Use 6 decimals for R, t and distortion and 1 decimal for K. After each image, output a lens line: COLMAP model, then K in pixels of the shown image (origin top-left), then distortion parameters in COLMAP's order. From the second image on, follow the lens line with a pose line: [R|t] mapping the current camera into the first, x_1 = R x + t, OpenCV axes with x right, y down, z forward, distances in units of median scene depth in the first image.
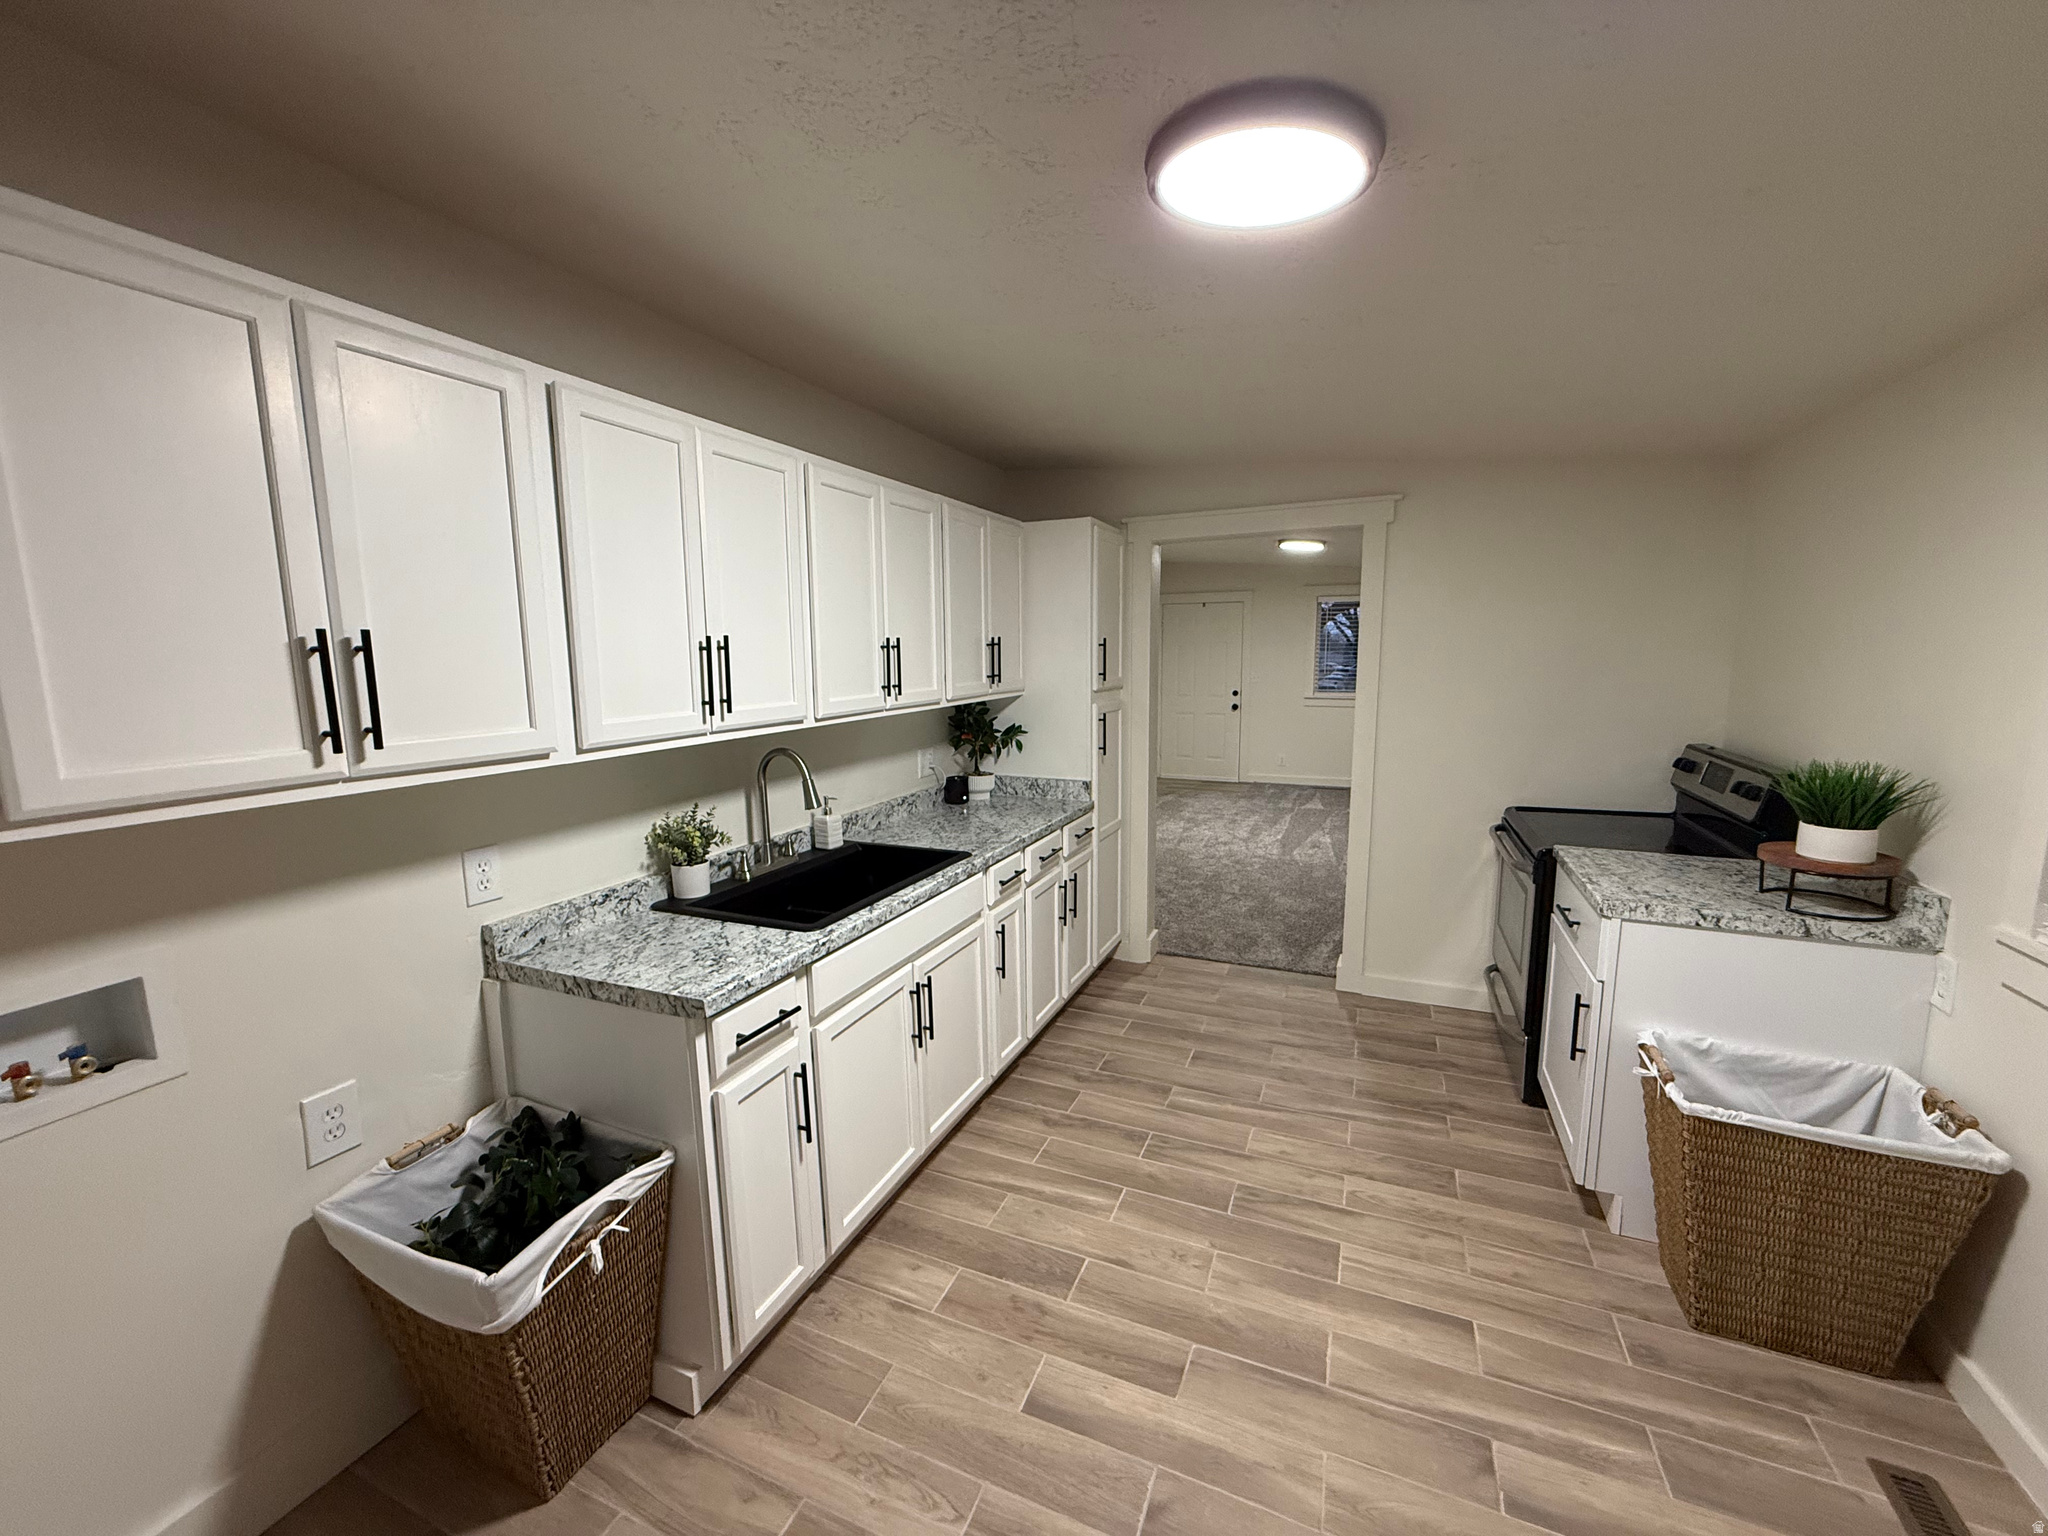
lens RADIAL K [[821.2, 0, 1028.5], [0, 821.2, 764.8], [0, 0, 1]] dist [-0.000268, 0.000259]
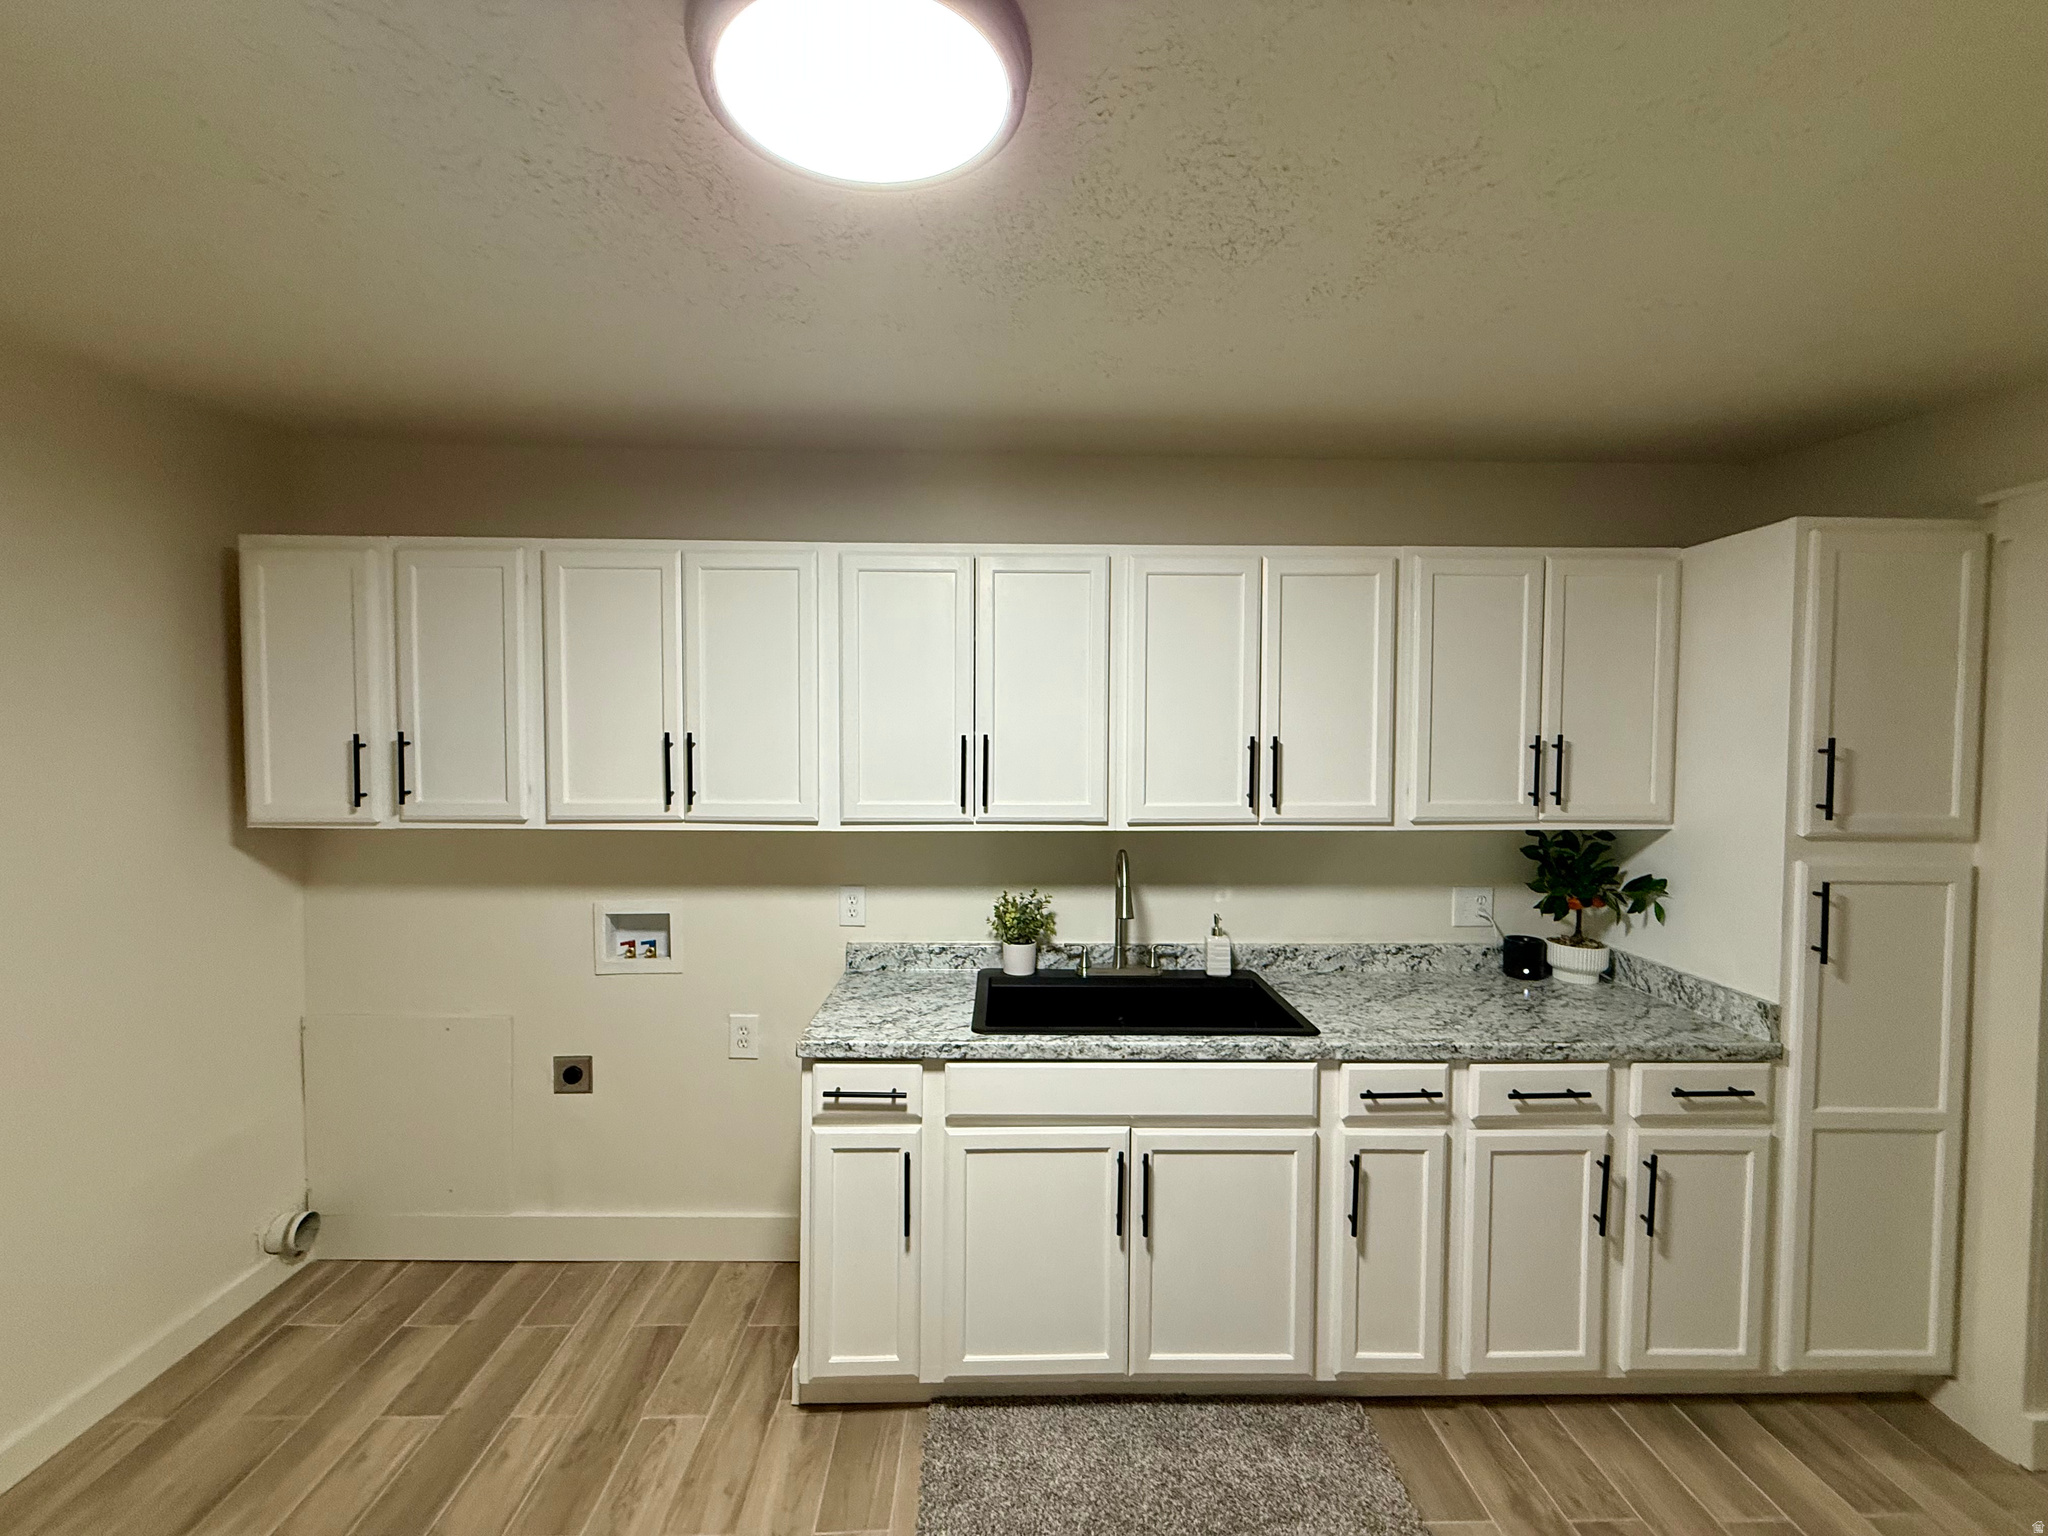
lens RADIAL K [[821.2, 0, 1015.5], [0, 821.2, 764.9], [0, 0, 1]] dist [-0.000268, 0.000259]
pose [[0.419680, 0.041617, -0.906718, 0.685403], [-0.138313, 0.990214, -0.018570, -0.111811], [0.897072, 0.133205, 0.421329, 0.630474]]
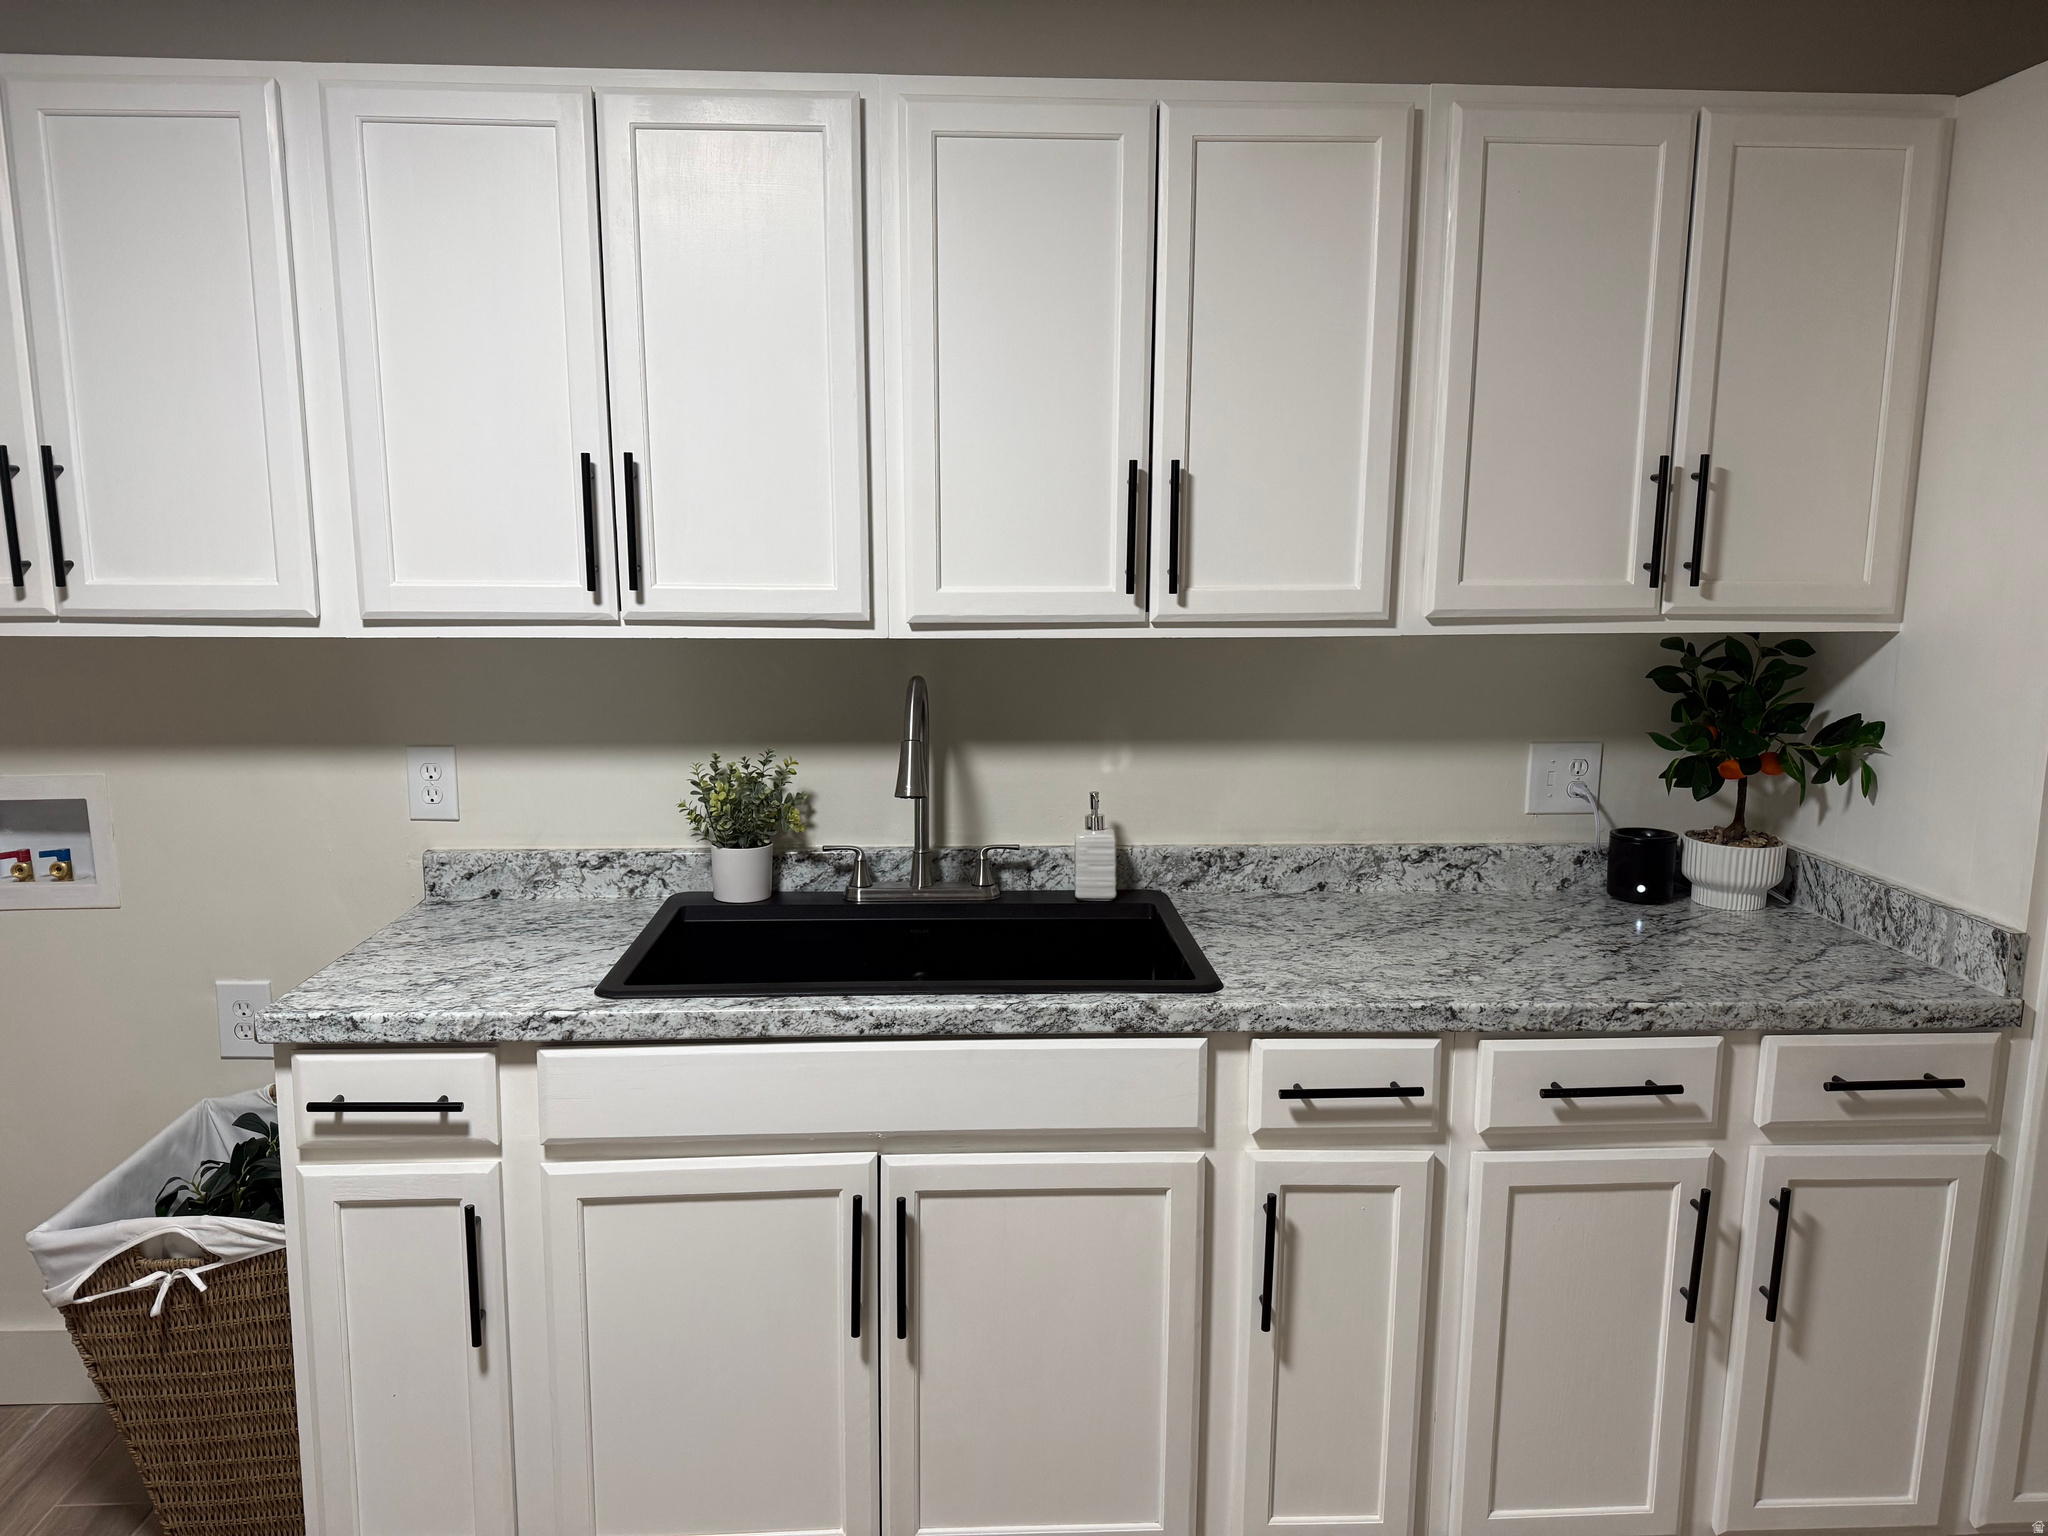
lens RADIAL K [[1446.9, 0, 1020.9], [0, 1446.9, 769.5], [0, 0, 1]] dist [0.063718, -0.080000]
pose [[0.453274, 0.159660, -0.876956, 0.738286], [-0.136494, 0.984657, 0.108719, -0.095017], [0.880859, 0.070420, 0.468112, 0.843943]]
